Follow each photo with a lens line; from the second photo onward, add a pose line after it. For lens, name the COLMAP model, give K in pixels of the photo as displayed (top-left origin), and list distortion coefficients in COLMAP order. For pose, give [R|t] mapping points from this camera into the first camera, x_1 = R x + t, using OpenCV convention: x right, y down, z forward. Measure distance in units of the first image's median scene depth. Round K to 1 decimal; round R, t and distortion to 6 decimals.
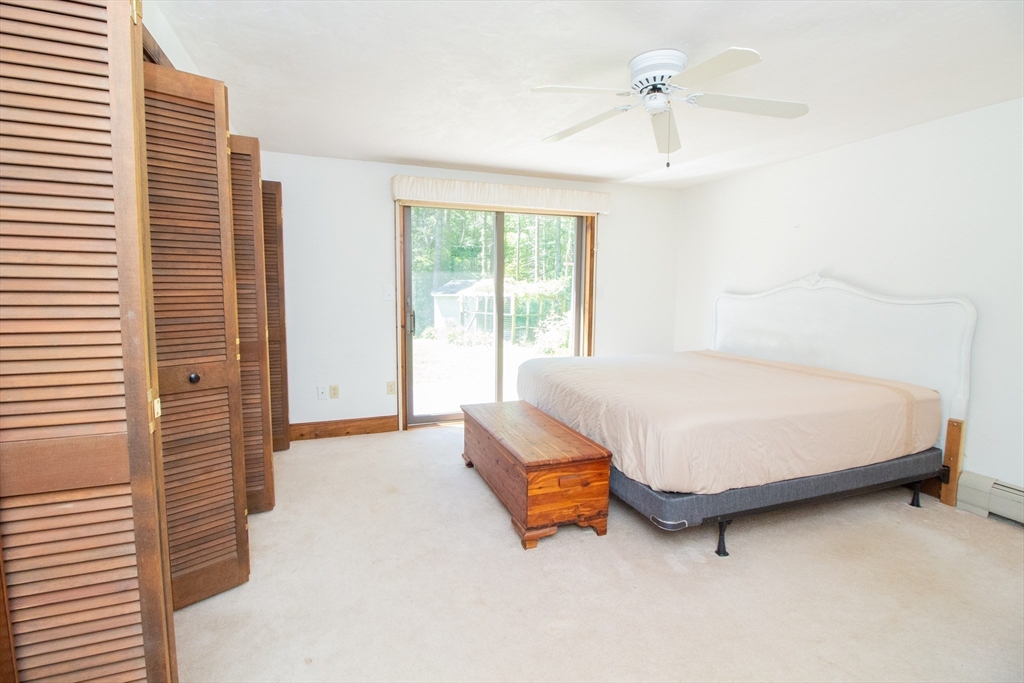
lens RADIAL K [[478.0, 0, 509.8], [0, 478.0, 334.9], [0, 0, 1]] dist [0.000929, -0.013432]
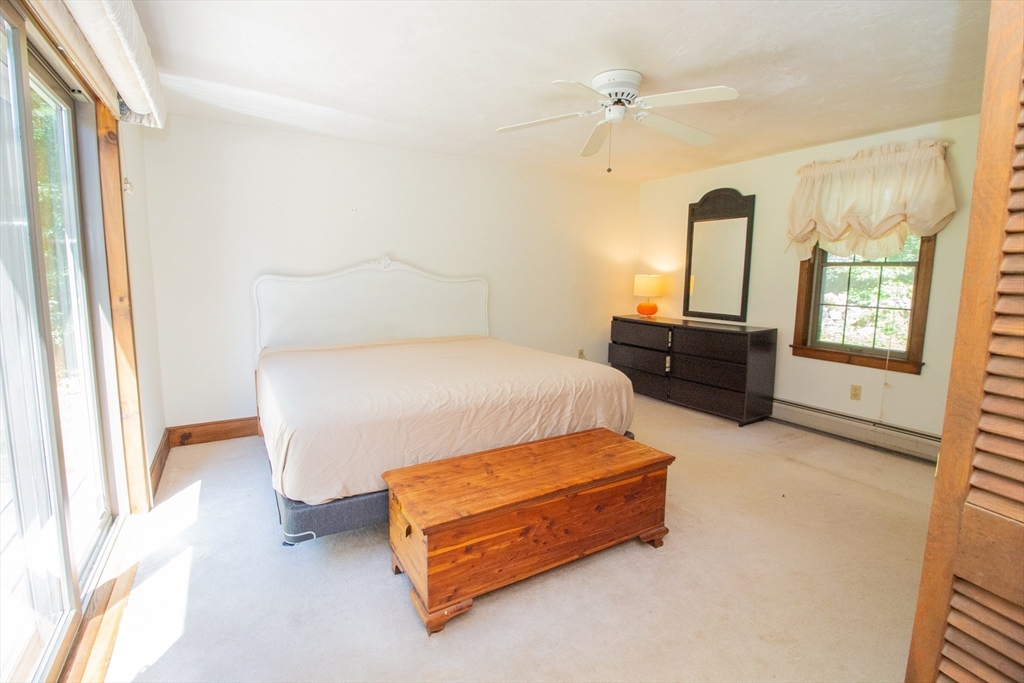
lens RADIAL K [[478.0, 0, 509.8], [0, 478.0, 334.9], [0, 0, 1]] dist [0.000929, -0.013432]
pose [[-0.156319, -0.137747, 0.978054, -0.577811], [0.081730, 0.985028, 0.151792, -0.106679], [-0.984319, 0.103665, -0.142721, 0.998236]]
